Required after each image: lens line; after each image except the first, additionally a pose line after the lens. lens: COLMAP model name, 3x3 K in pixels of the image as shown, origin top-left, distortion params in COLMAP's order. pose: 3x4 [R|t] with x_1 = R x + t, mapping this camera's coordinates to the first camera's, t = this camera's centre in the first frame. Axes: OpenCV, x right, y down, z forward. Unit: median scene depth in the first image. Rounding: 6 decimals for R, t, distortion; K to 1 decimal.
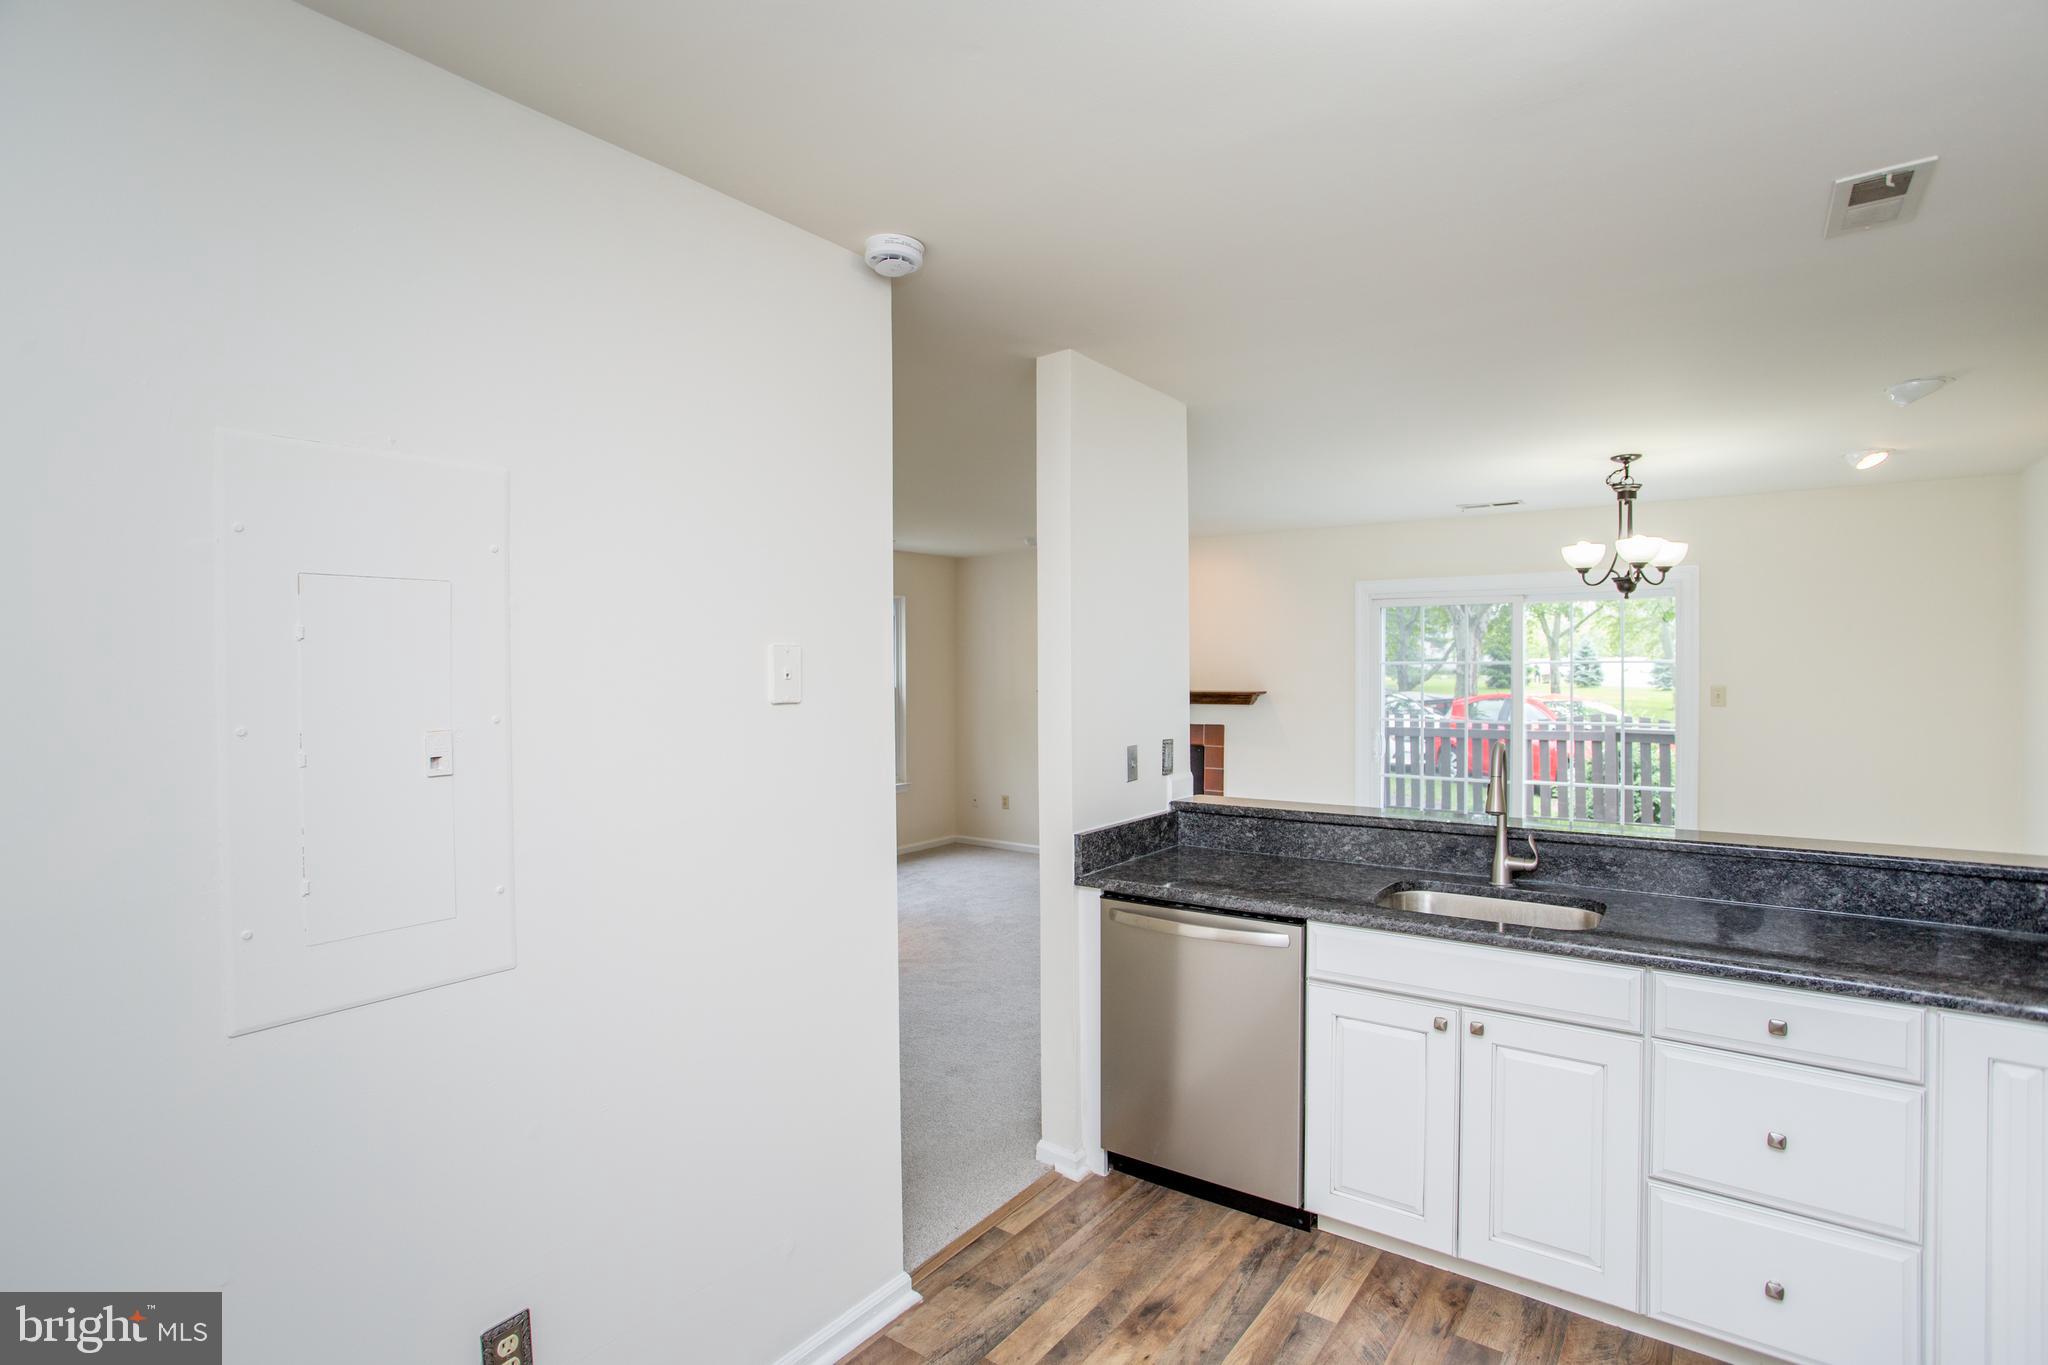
lens RADIAL K [[996.6, 0, 1011.7], [0, 996.6, 671.3], [0, 0, 1]] dist [-0.074431, 0.029332]
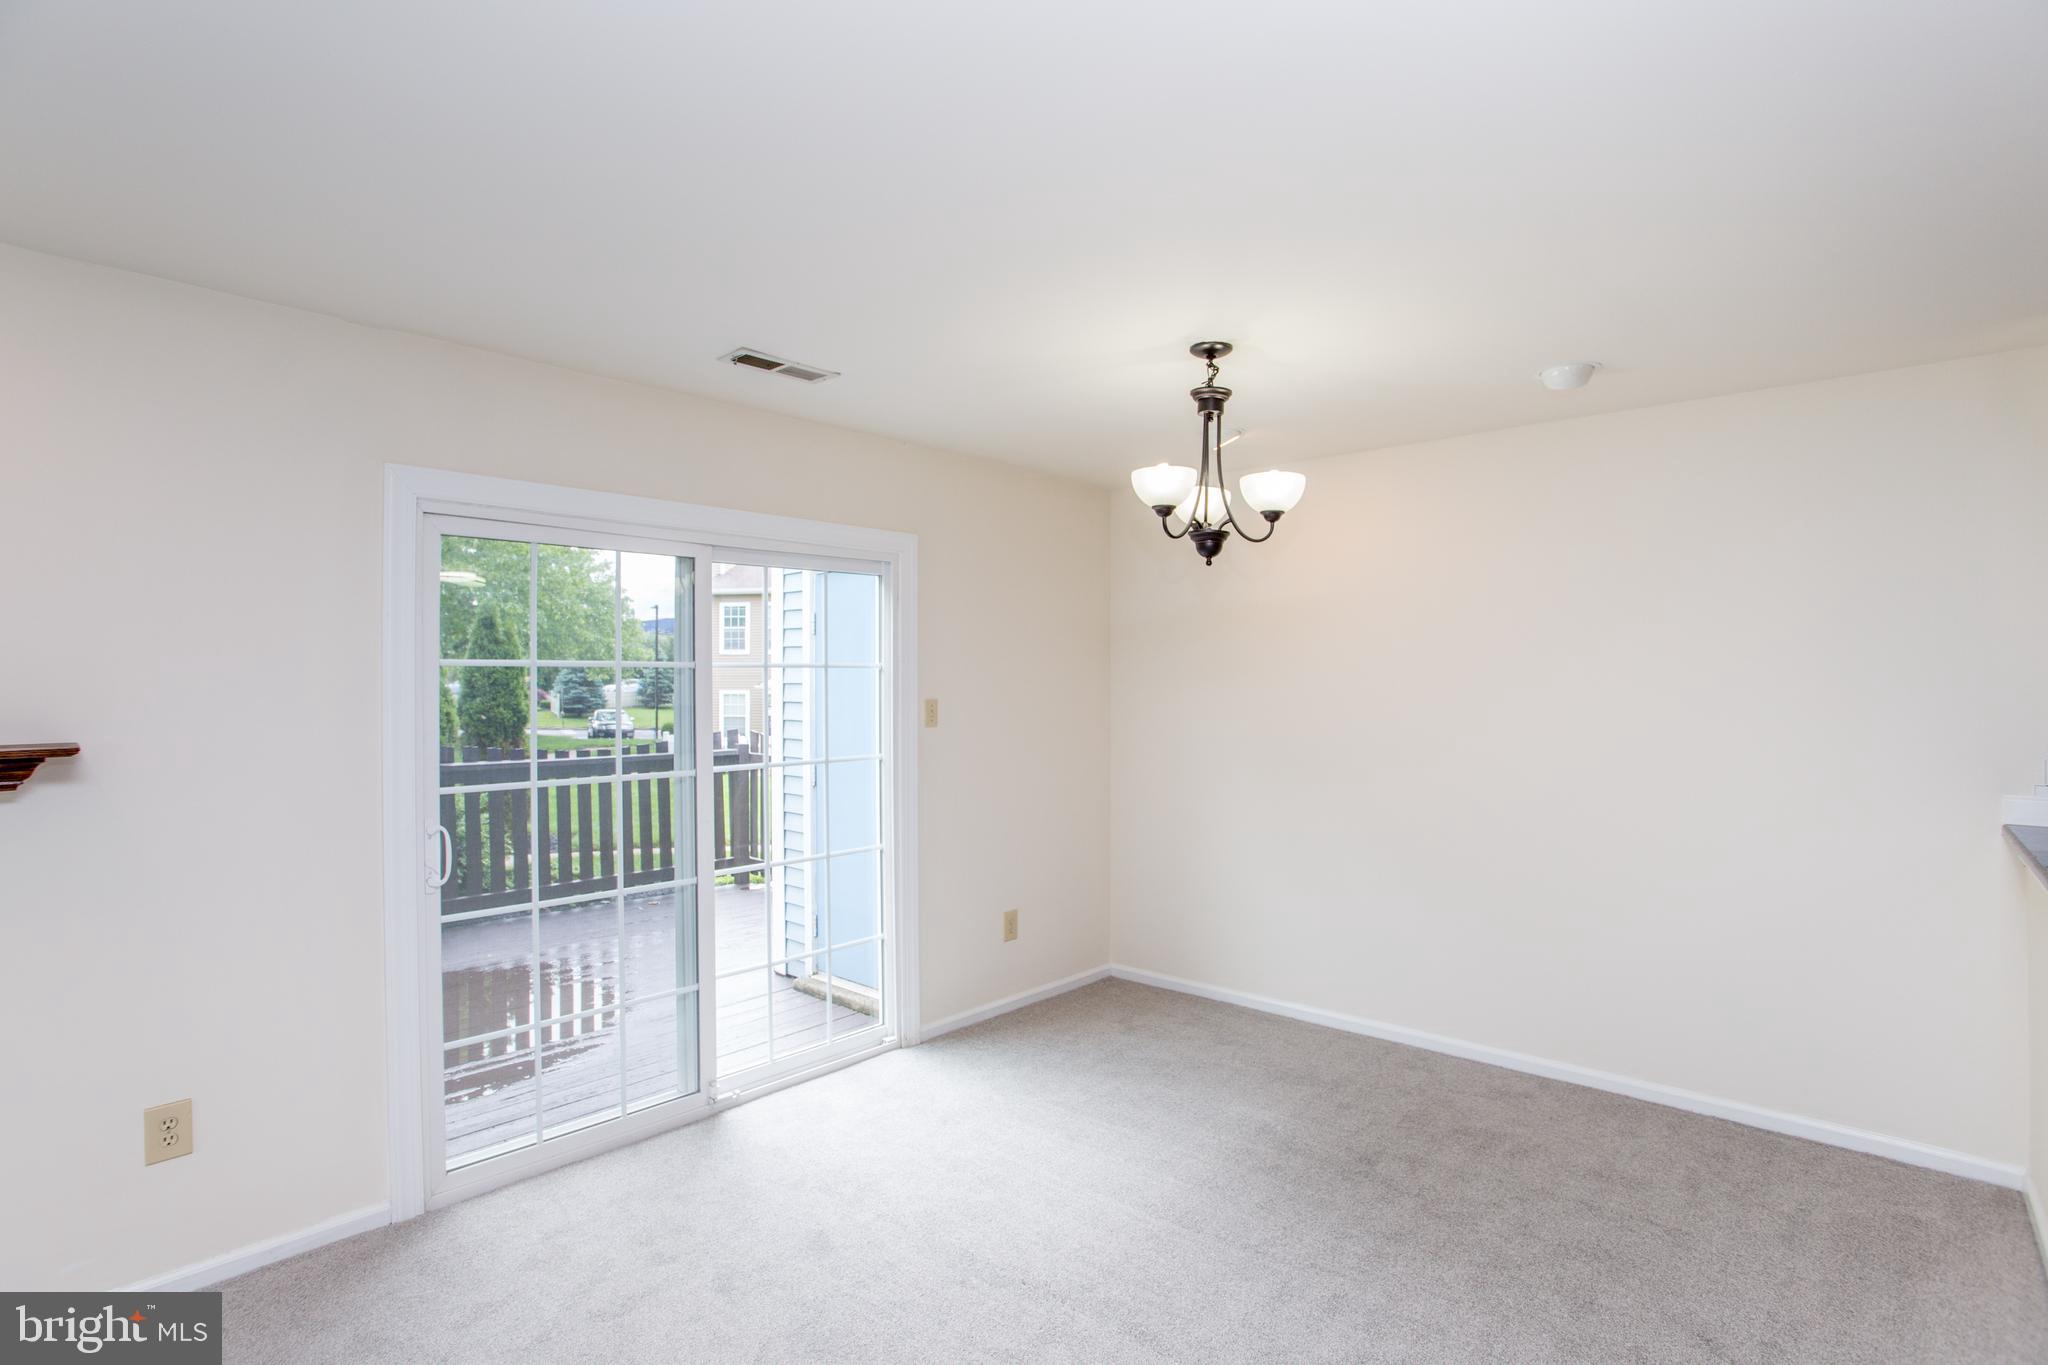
lens RADIAL K [[996.6, 0, 1016.7], [0, 996.6, 680.1], [0, 0, 1]] dist [-0.074431, 0.029332]
pose [[0.105651, -0.000456, 0.994403, -0.058468], [0.004403, 0.999990, -0.000009, 0.001369], [-0.994394, 0.004380, 0.105652, 1.747050]]
